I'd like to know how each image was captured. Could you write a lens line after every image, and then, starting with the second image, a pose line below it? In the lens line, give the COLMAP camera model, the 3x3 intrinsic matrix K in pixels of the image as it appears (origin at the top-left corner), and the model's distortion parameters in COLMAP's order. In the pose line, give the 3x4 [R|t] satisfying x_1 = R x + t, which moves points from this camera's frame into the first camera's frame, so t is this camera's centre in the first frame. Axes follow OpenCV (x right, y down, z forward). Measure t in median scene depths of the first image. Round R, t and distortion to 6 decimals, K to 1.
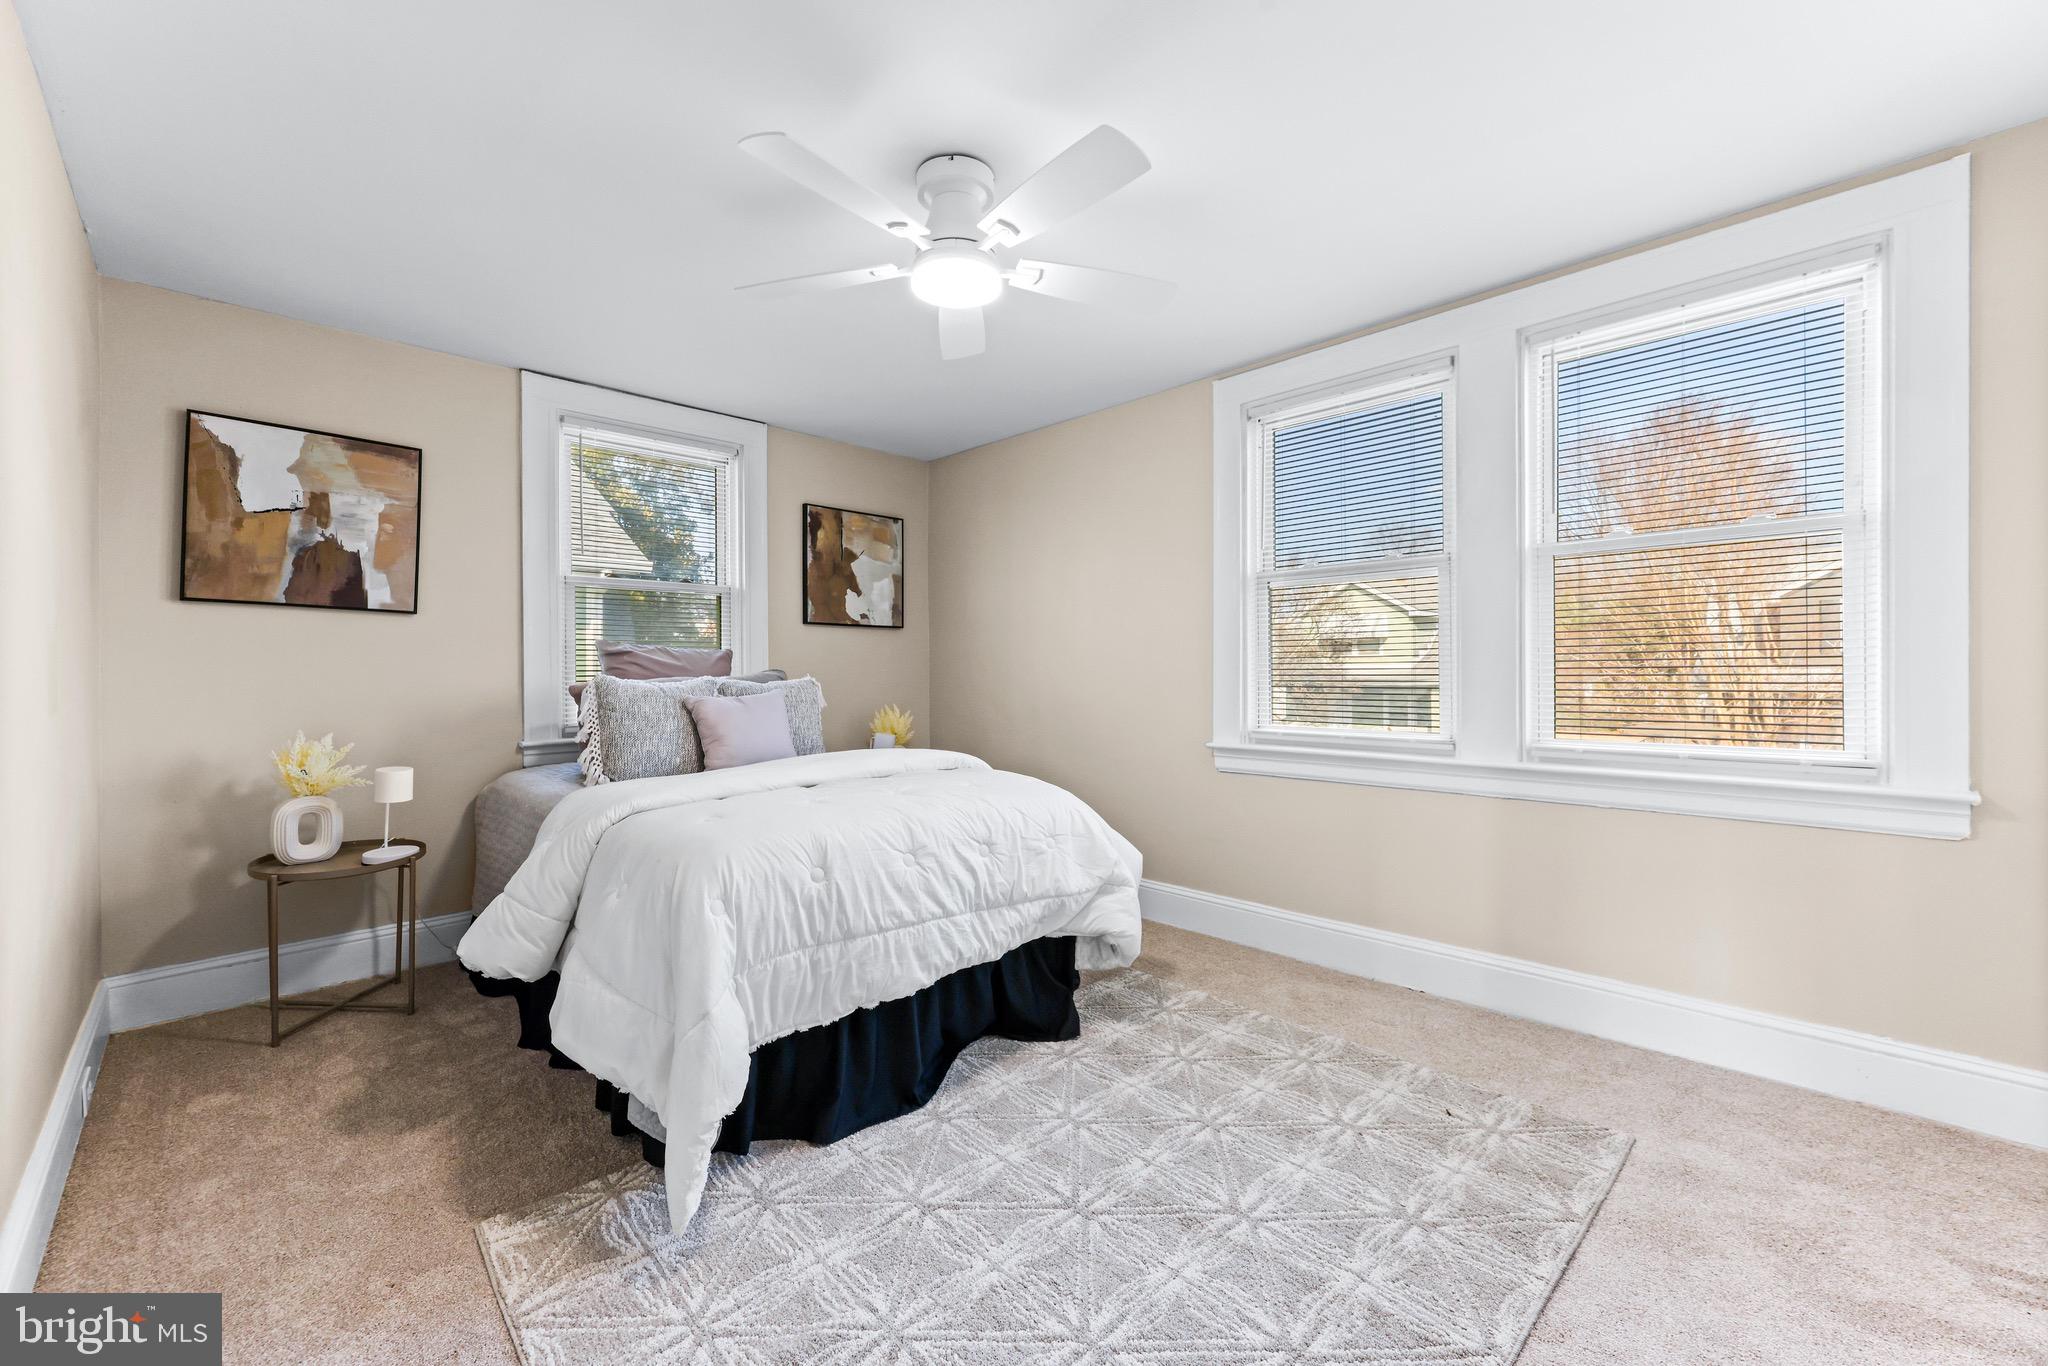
lens RADIAL K [[840.2, 0, 1015.2], [0, 840.2, 672.6], [0, 0, 1]] dist [0.003092, 0.000180]
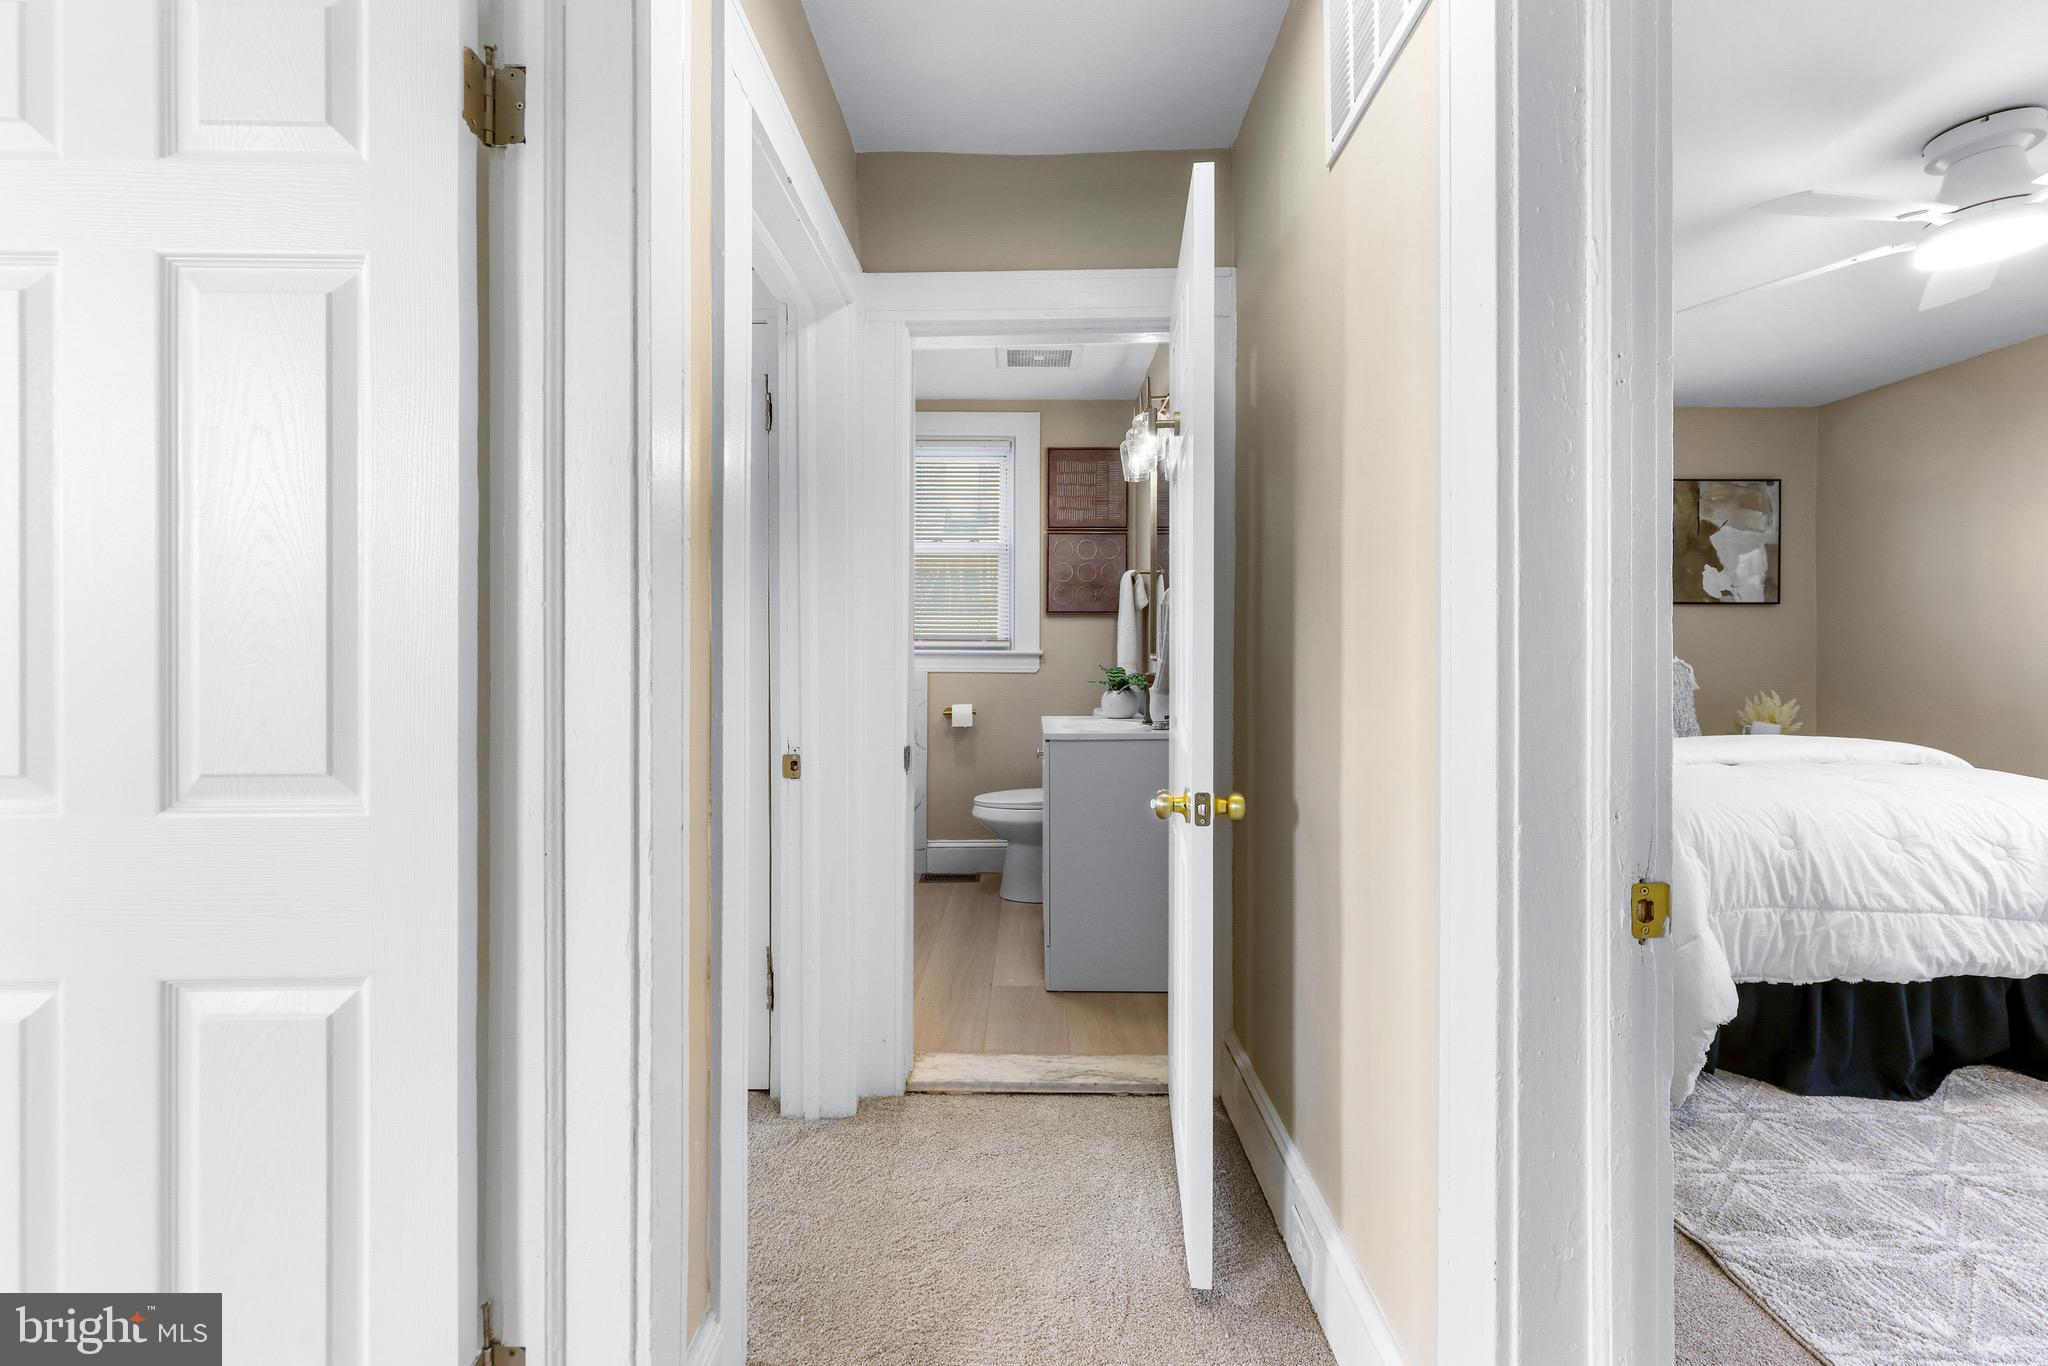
lens RADIAL K [[840.2, 0, 1040.3], [0, 840.2, 657.4], [0, 0, 1]] dist [0.003092, 0.000180]
pose [[0.706019, 0.006543, -0.708162, -0.137816], [-0.003574, 0.999978, 0.005677, 0.000641], [0.708184, -0.001477, 0.706027, -0.406210]]
